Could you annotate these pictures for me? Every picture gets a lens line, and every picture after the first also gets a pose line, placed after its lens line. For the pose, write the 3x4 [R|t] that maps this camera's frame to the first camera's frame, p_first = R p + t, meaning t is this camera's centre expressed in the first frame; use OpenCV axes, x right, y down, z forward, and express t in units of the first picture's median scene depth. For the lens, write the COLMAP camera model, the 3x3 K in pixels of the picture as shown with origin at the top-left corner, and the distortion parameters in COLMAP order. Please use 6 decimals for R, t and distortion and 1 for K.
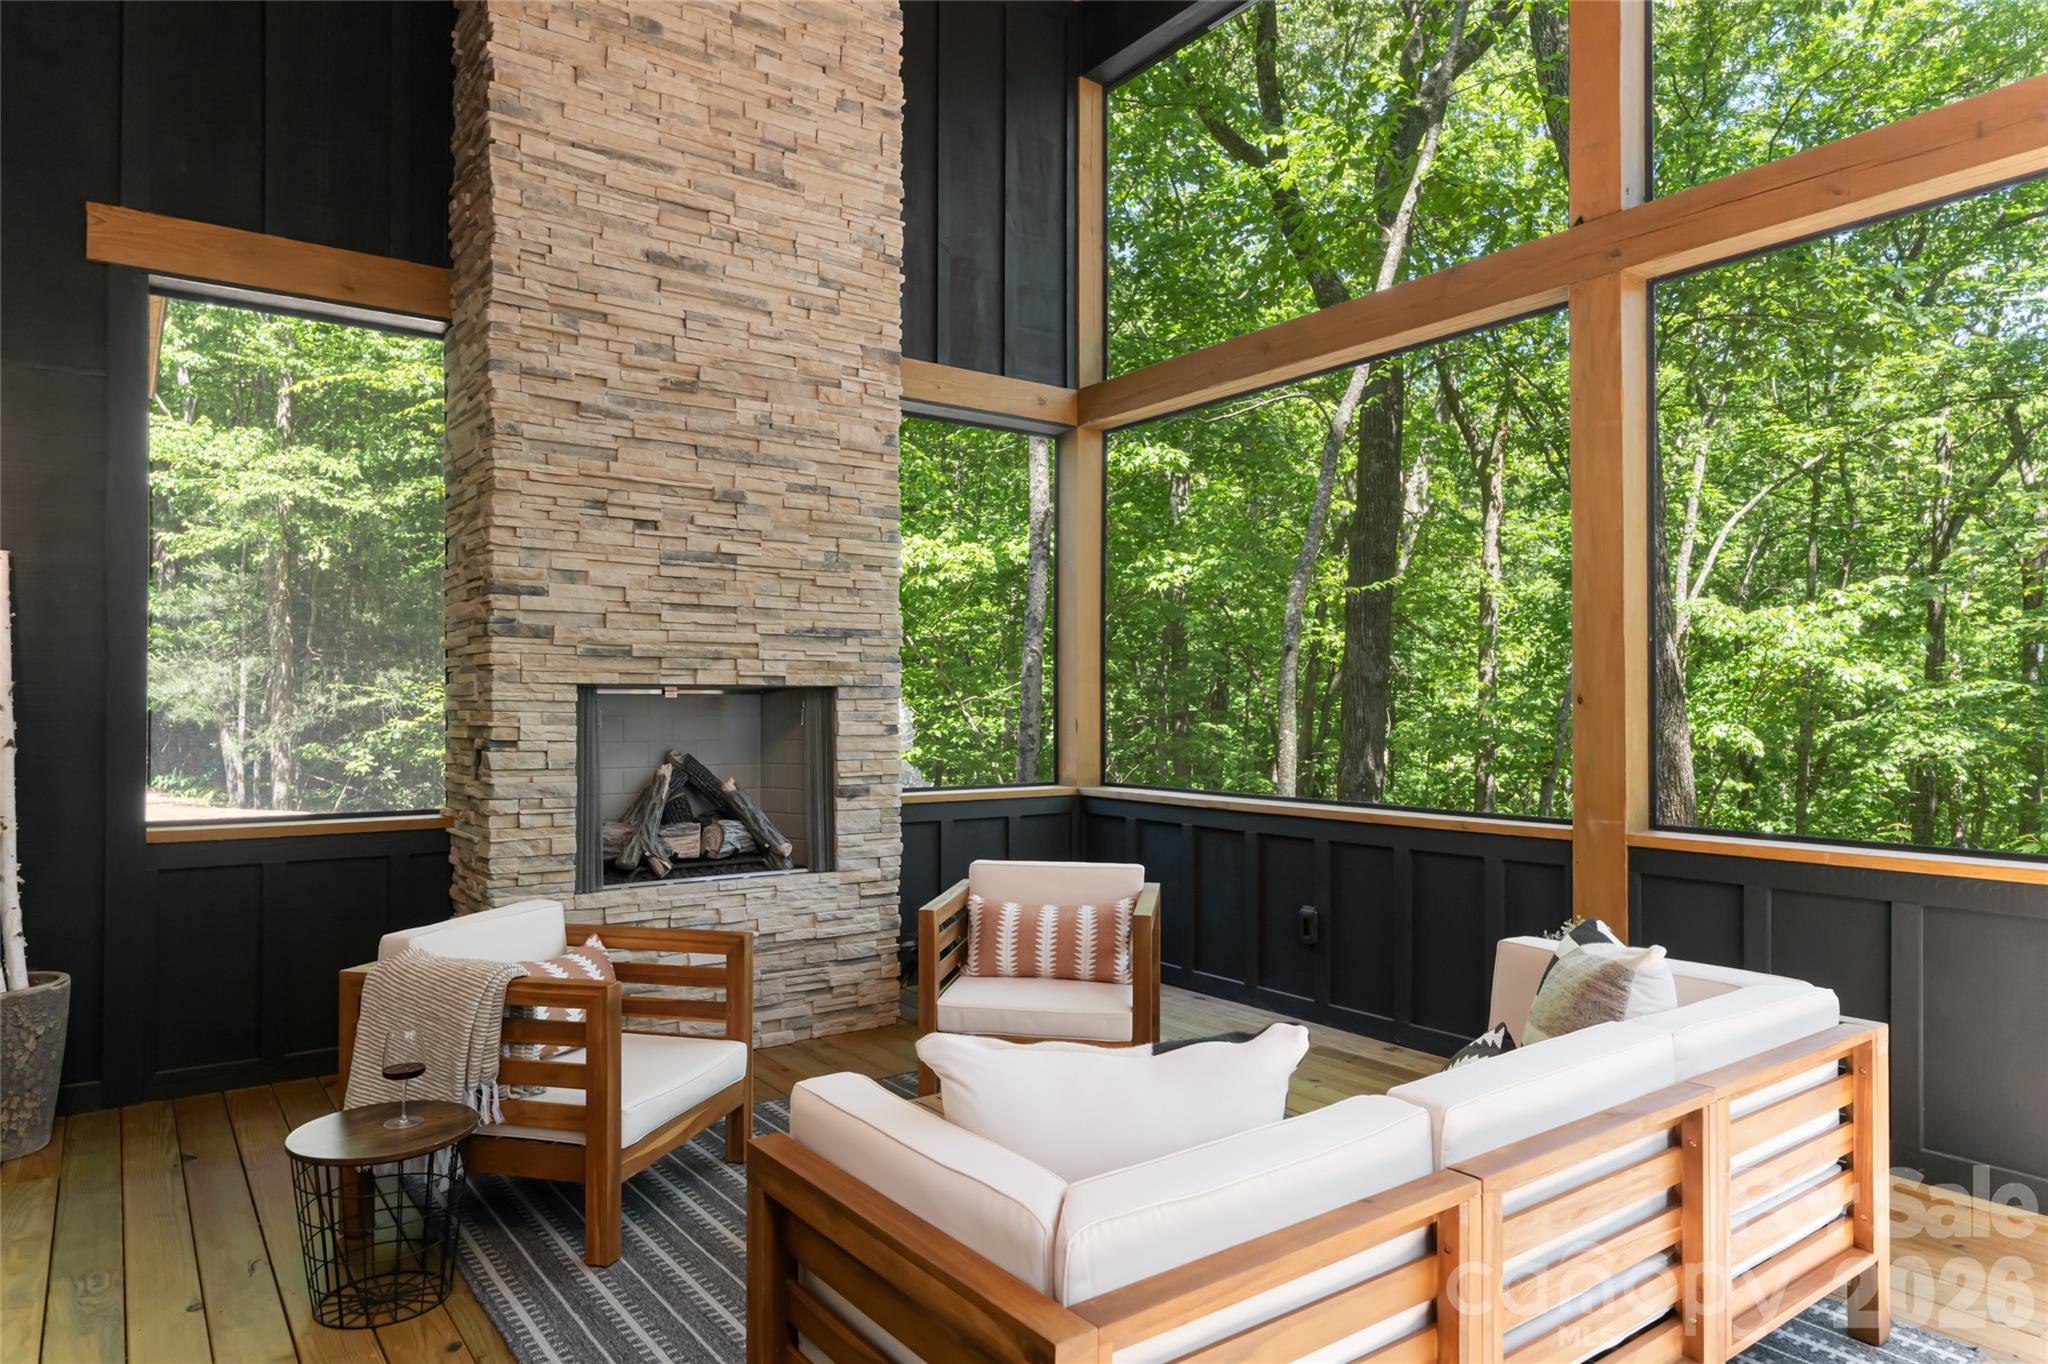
lens RADIAL K [[1263.3, 0, 1025.8], [0, 1263.3, 692.8], [0, 0, 1]] dist [0.026621, 0.001893]
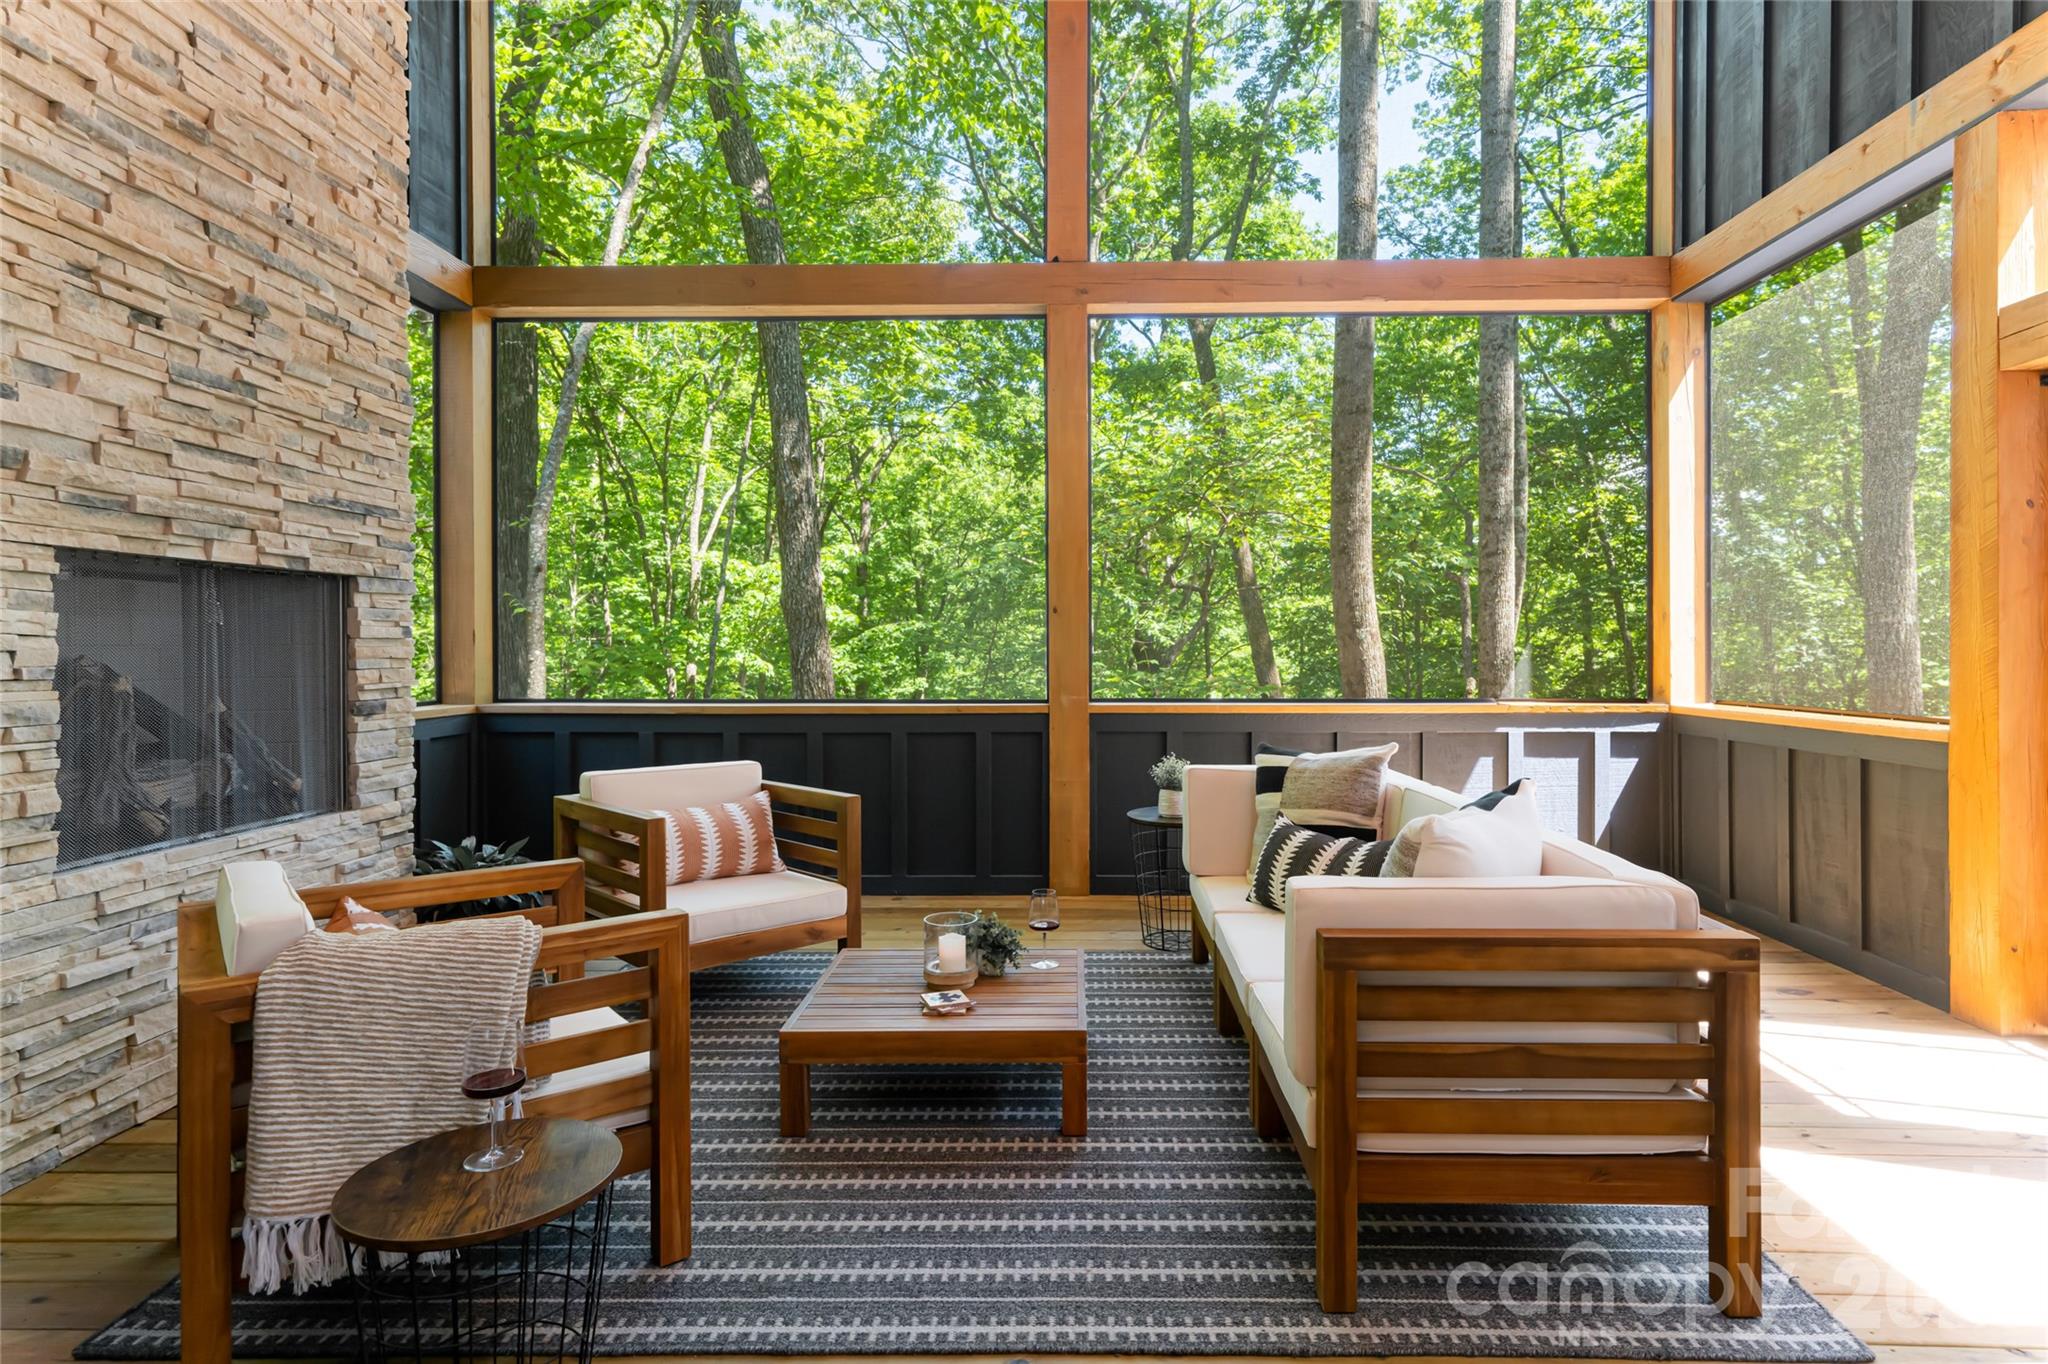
lens RADIAL K [[1121.6, 0, 1044.9], [0, 1121.6, 647.6], [0, 0, 1]] dist [0.029541, 0.000704]
pose [[0.611710, -0.002103, 0.791079, -0.466625], [-0.005998, 0.999955, 0.007296, 0.033523], [-0.791059, -0.009208, 0.611670, 0.233424]]
